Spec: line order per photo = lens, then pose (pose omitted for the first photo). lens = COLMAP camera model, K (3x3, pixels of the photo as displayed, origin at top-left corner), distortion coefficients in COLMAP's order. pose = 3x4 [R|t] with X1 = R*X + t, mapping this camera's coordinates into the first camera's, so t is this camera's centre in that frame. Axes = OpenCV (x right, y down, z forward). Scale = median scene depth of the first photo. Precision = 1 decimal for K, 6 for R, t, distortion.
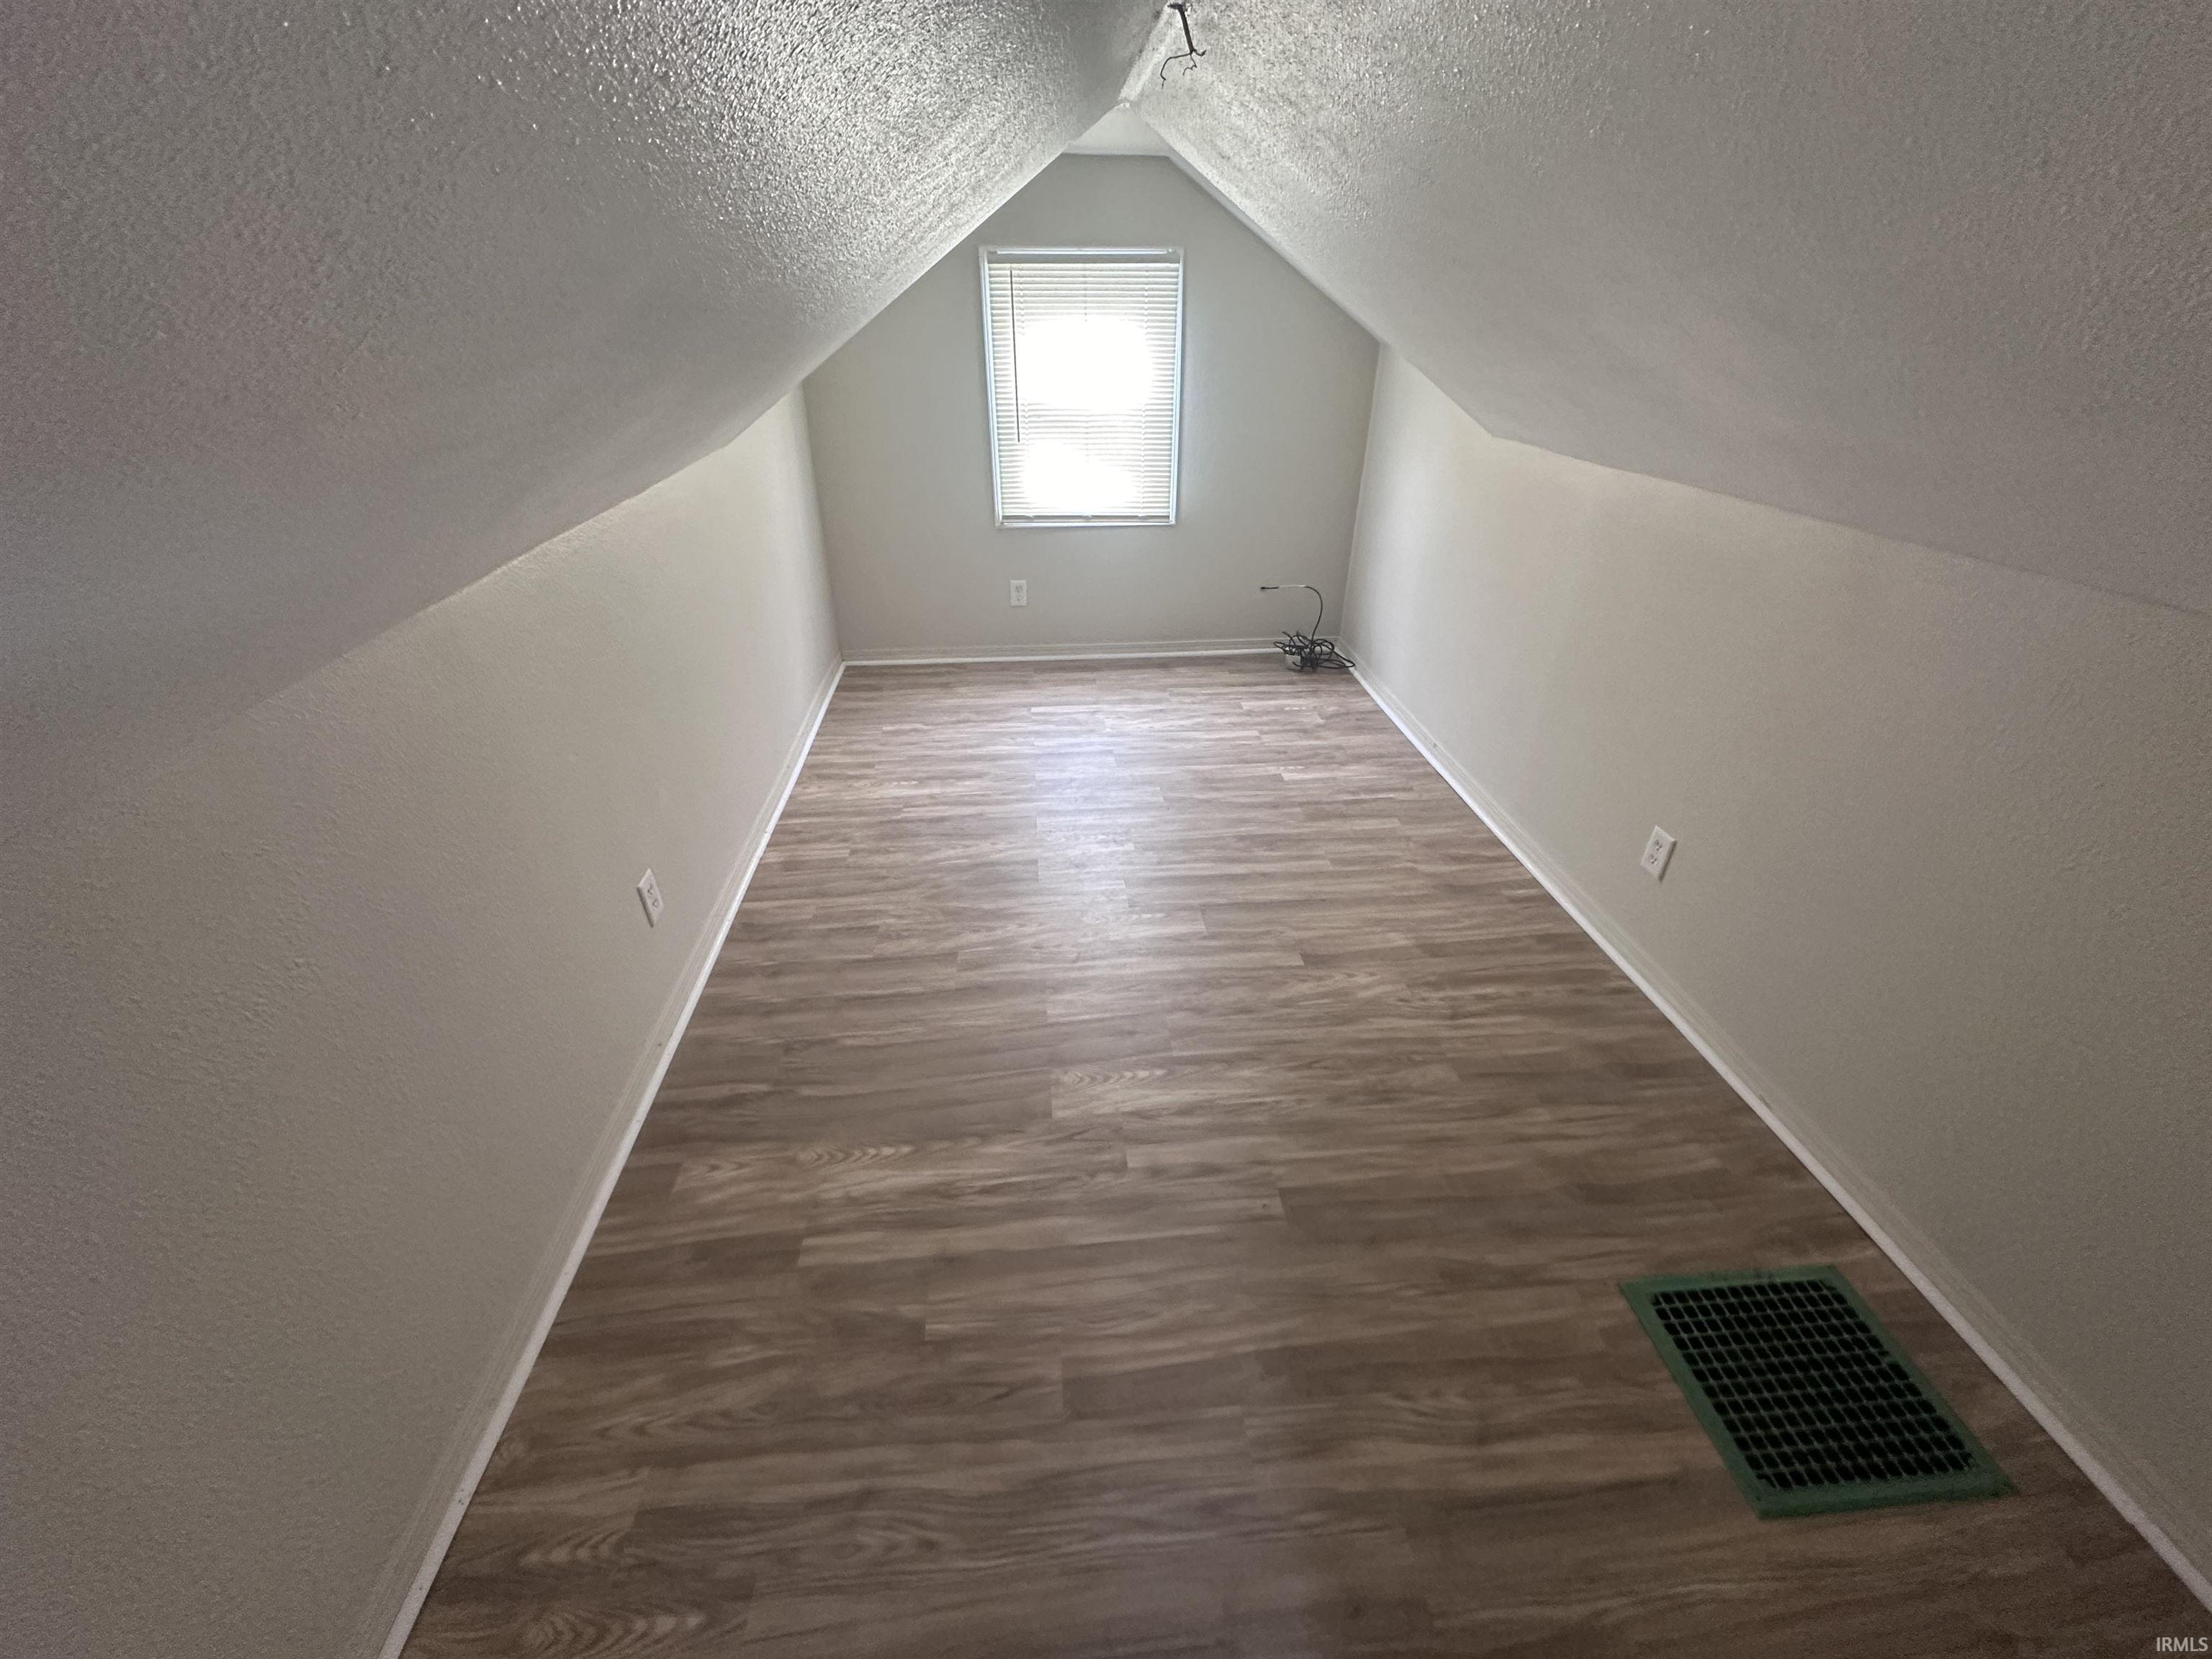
lens RADIAL K [[890.7, 0, 1105.4], [0, 890.7, 817.0], [0, 0, 1]] dist [0.003687, 0.000322]
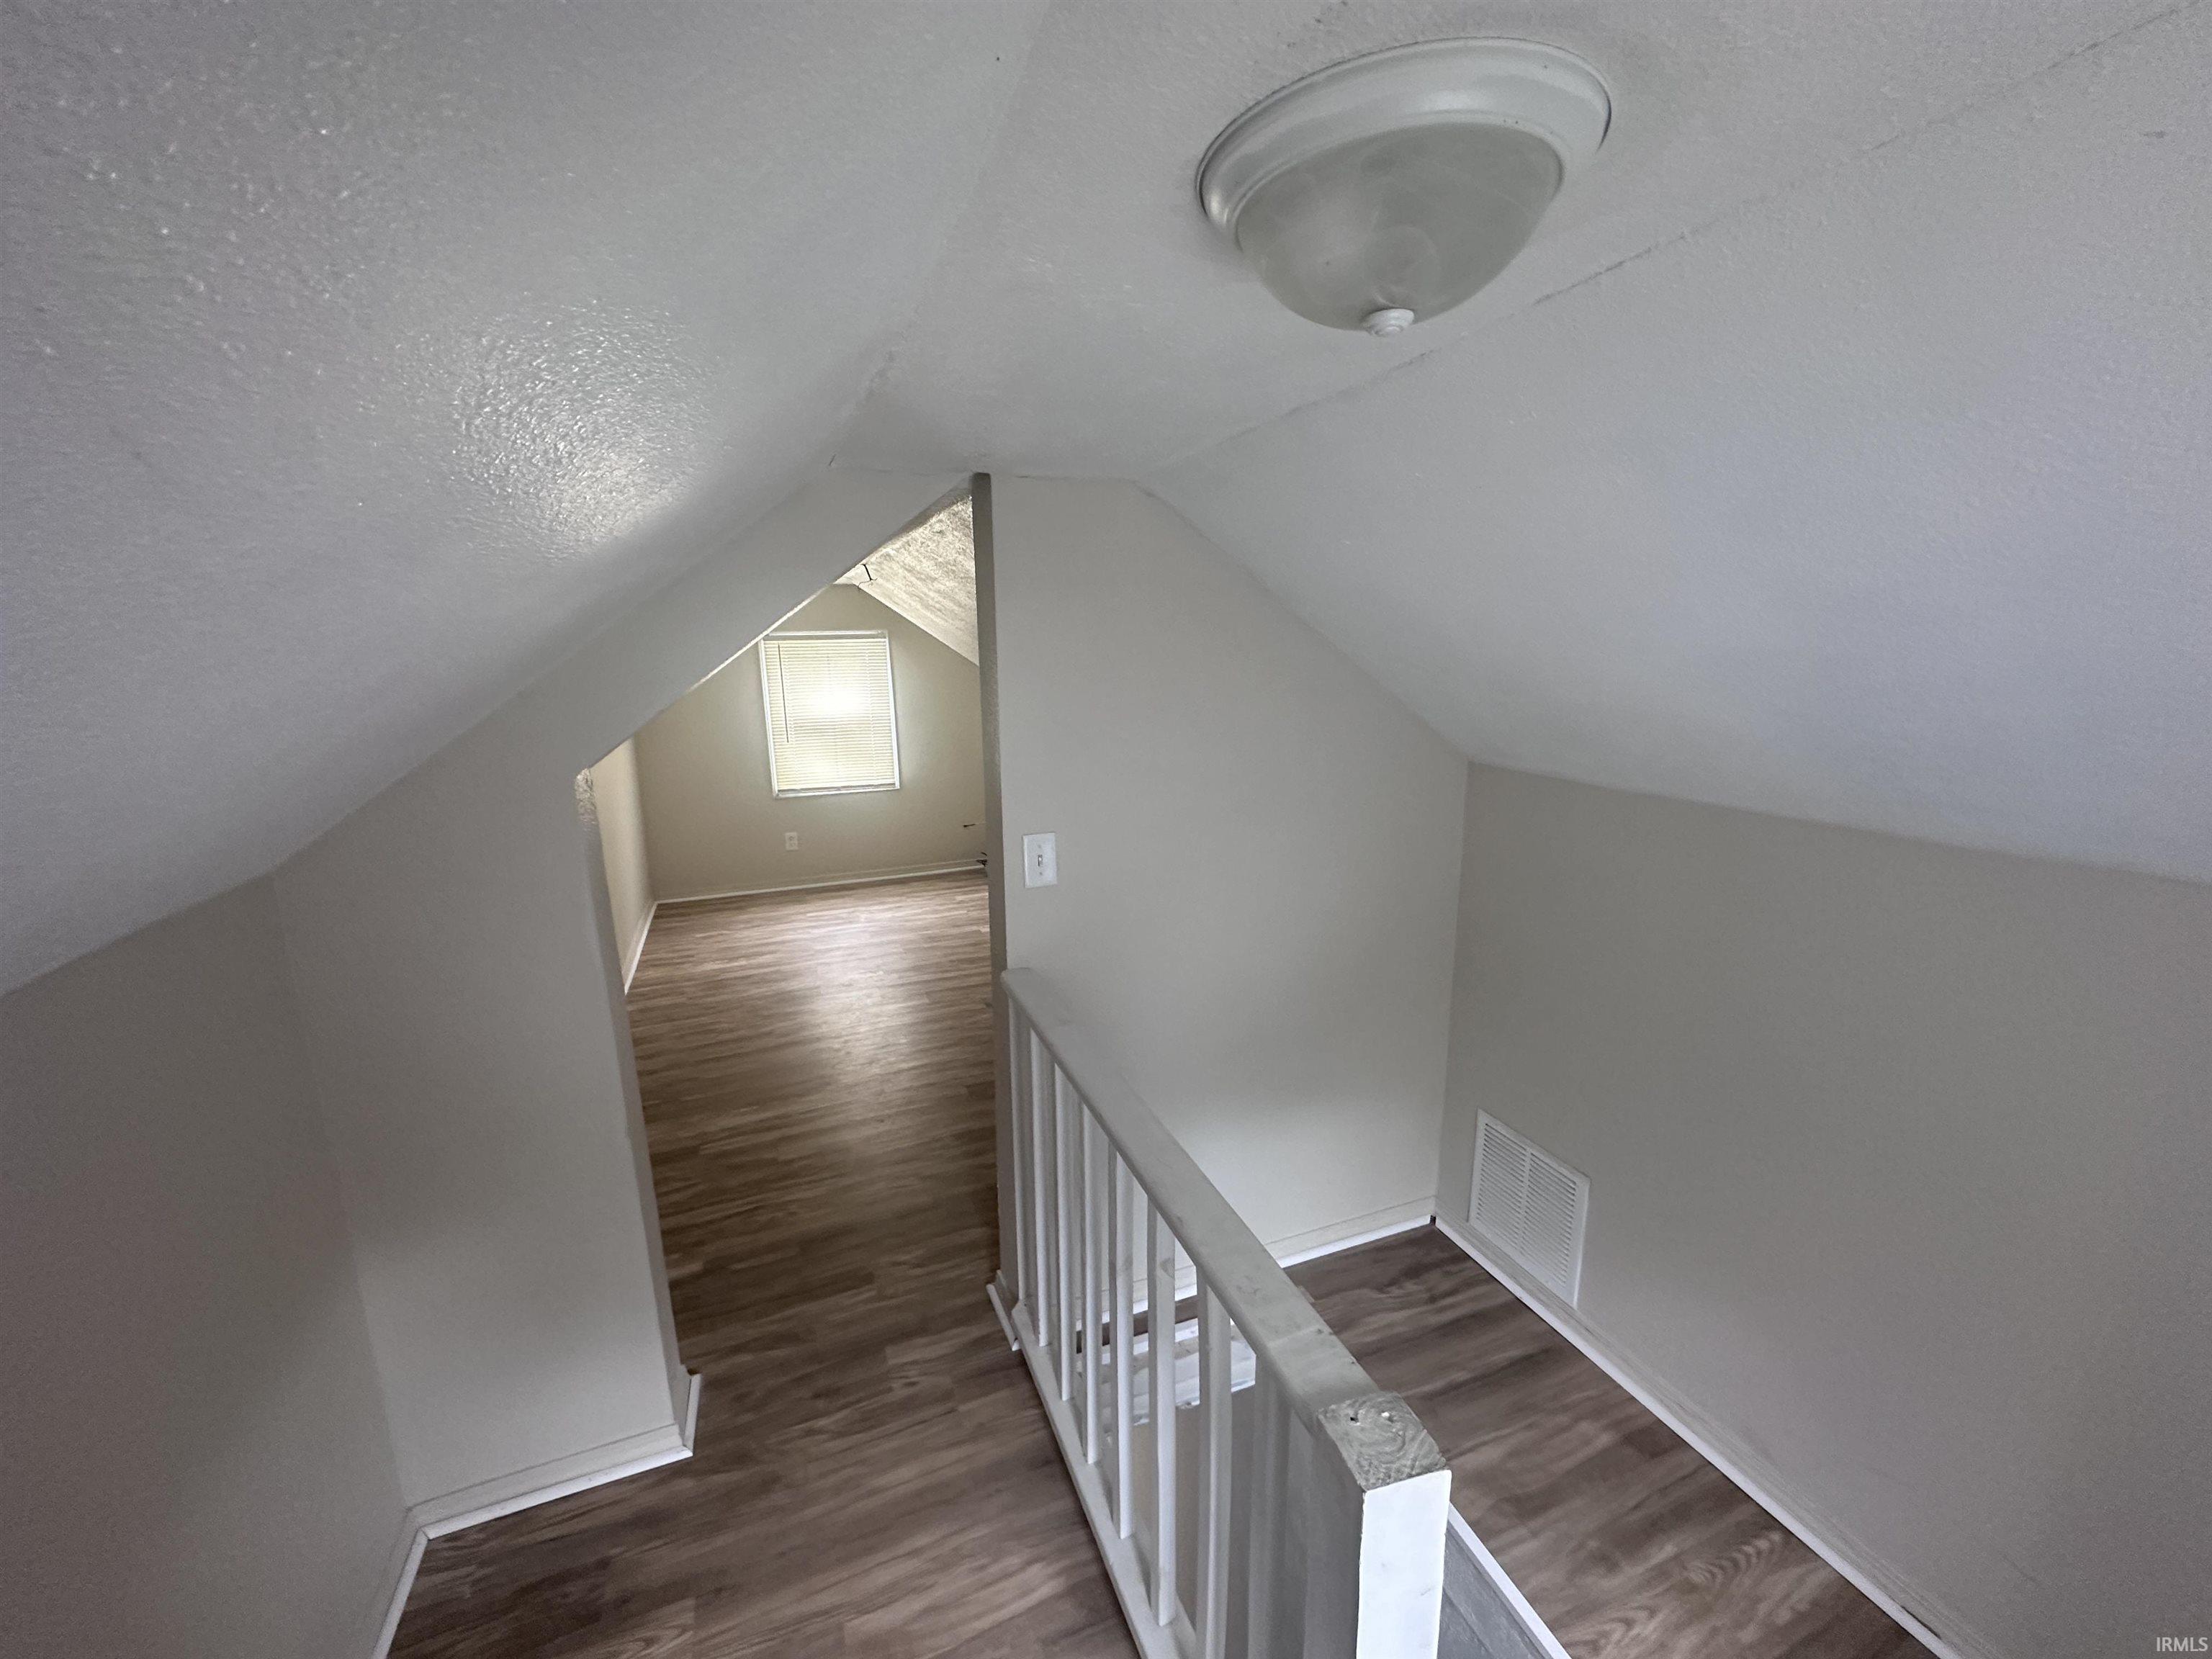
lens RADIAL K [[890.7, 0, 1103.1], [0, 890.7, 830.1], [0, 0, 1]] dist [0.003687, 0.000322]
pose [[0.961891, -0.072103, 0.263756, 0.006701], [0.147381, 0.949207, -0.278001, 0.232016], [-0.230315, 0.306279, 0.923660, -0.496132]]
